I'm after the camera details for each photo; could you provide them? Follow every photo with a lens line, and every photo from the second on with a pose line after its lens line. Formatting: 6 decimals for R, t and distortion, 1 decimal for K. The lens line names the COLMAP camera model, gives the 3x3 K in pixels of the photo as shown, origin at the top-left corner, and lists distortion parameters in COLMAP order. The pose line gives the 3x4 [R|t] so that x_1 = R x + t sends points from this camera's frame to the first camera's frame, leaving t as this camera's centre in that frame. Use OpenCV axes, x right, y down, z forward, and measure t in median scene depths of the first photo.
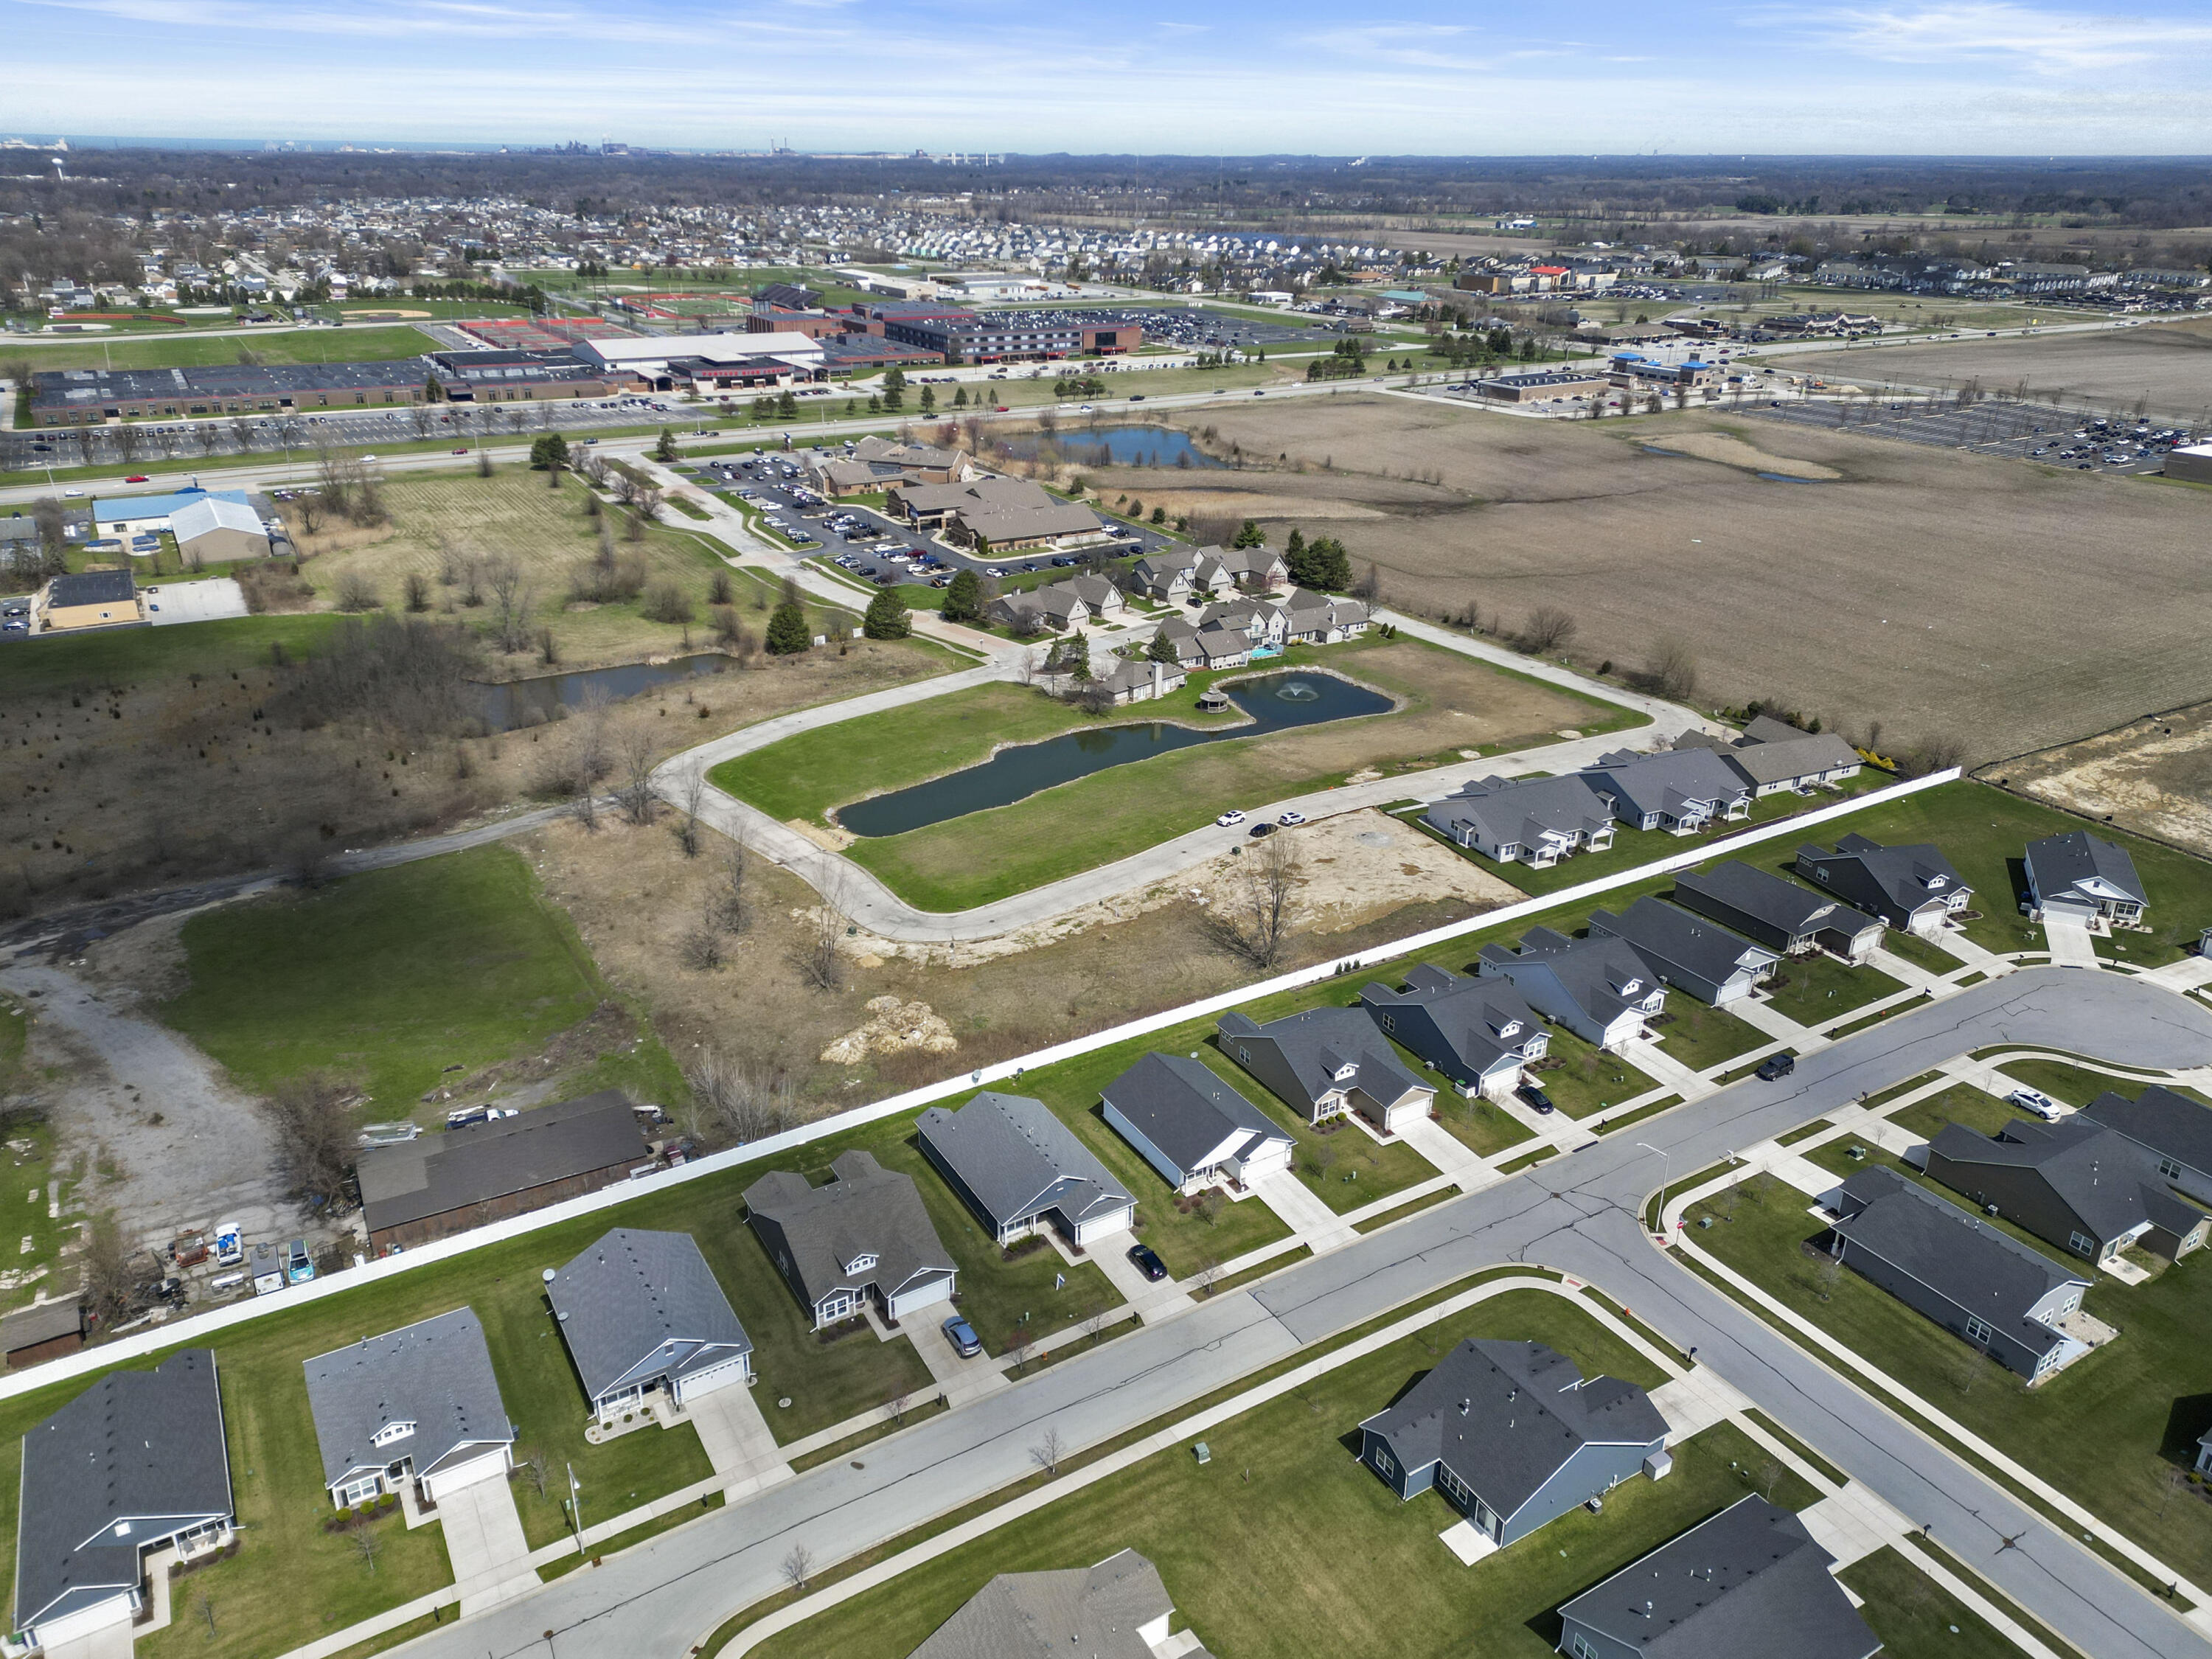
lens RADIAL K [[1528.3, 0, 1103.5], [0, 1528.3, 861.0], [0, 0, 1]] dist [0.091133, -0.098484]
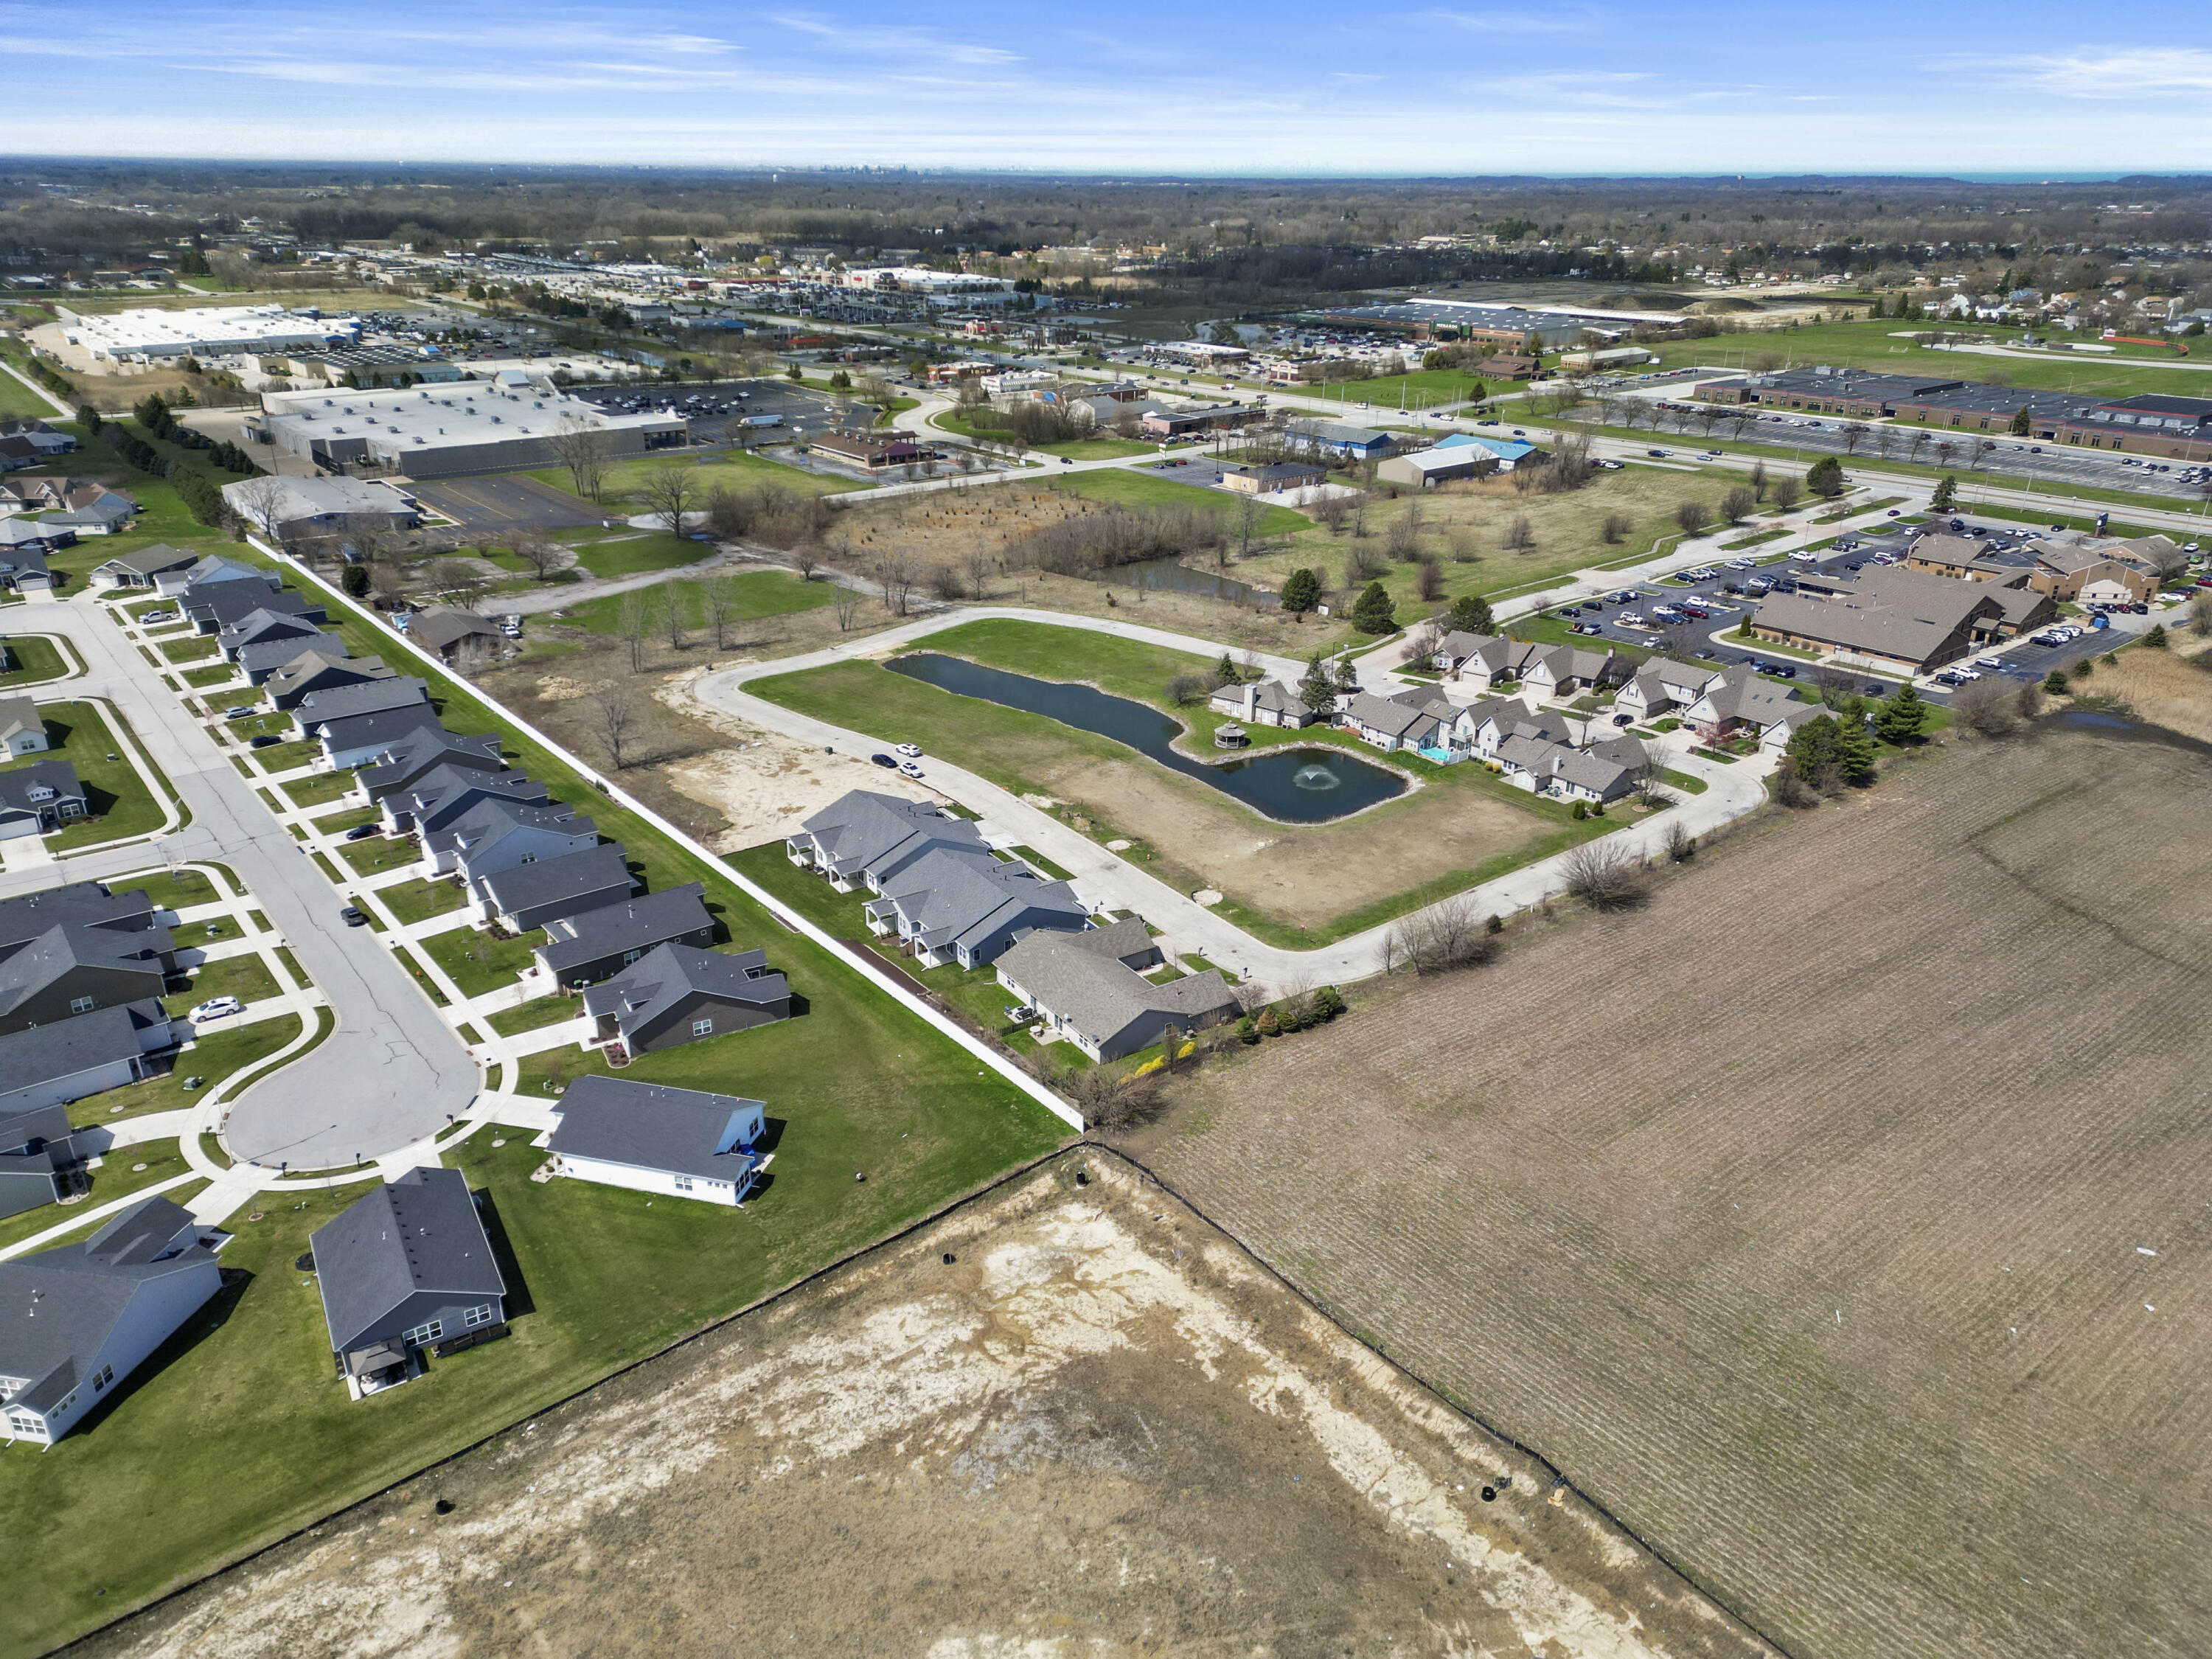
lens RADIAL K [[1516.4, 0, 1115.4], [0, 1516.4, 838.4], [0, 0, 1]] dist [0.099641, -0.104406]
pose [[0.146189, 0.391742, -0.908387, 1.064923], [-0.417959, 0.856729, 0.302201, -0.346674], [0.896626, 0.335490, 0.288977, 0.800017]]
